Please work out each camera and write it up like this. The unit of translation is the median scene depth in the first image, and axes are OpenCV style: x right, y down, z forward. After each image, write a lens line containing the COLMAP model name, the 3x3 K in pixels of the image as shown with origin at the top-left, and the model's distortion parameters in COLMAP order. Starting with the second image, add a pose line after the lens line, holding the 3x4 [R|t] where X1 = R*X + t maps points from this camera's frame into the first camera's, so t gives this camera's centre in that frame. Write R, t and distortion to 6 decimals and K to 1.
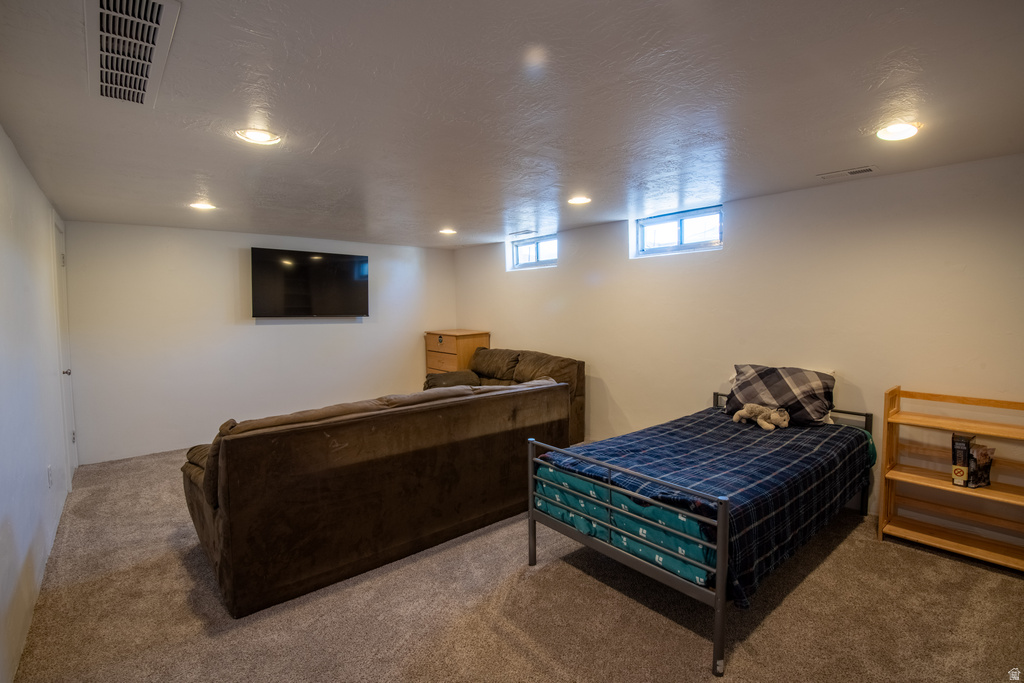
lens RADIAL K [[469.9, 0, 510.6], [0, 469.9, 332.3], [0, 0, 1]] dist [-0.028265, -0.000608]
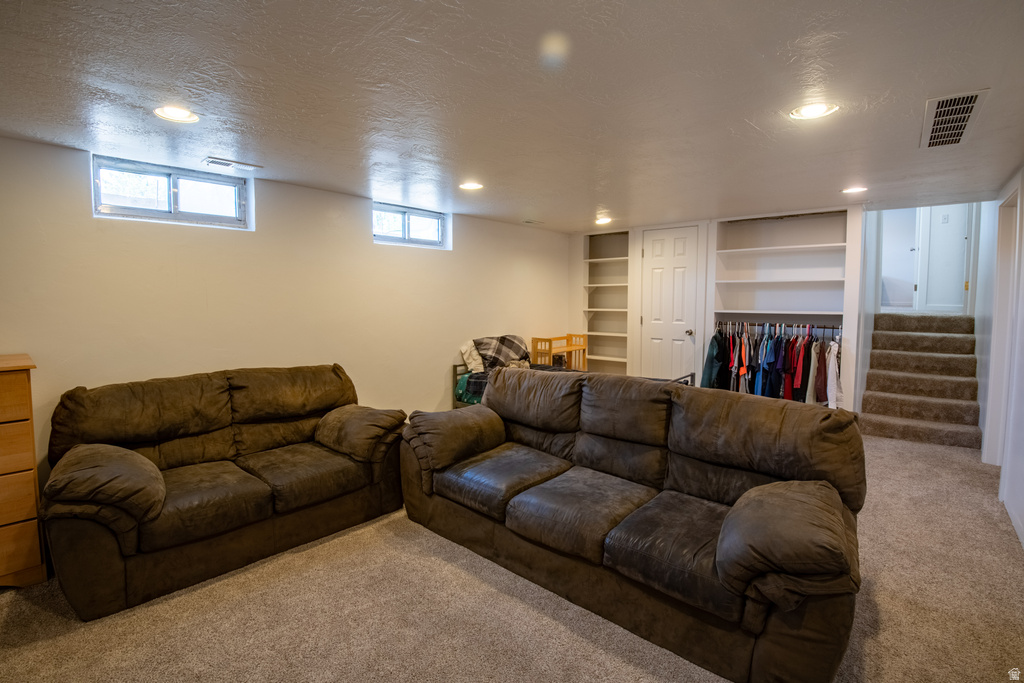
lens RADIAL K [[469.9, 0, 510.6], [0, 469.9, 332.3], [0, 0, 1]] dist [-0.028265, -0.000608]
pose [[-0.161127, -0.074272, 0.984135, -0.748263], [0.043455, 0.995663, 0.082257, -0.048979], [-0.985977, 0.056019, -0.157201, 0.944410]]
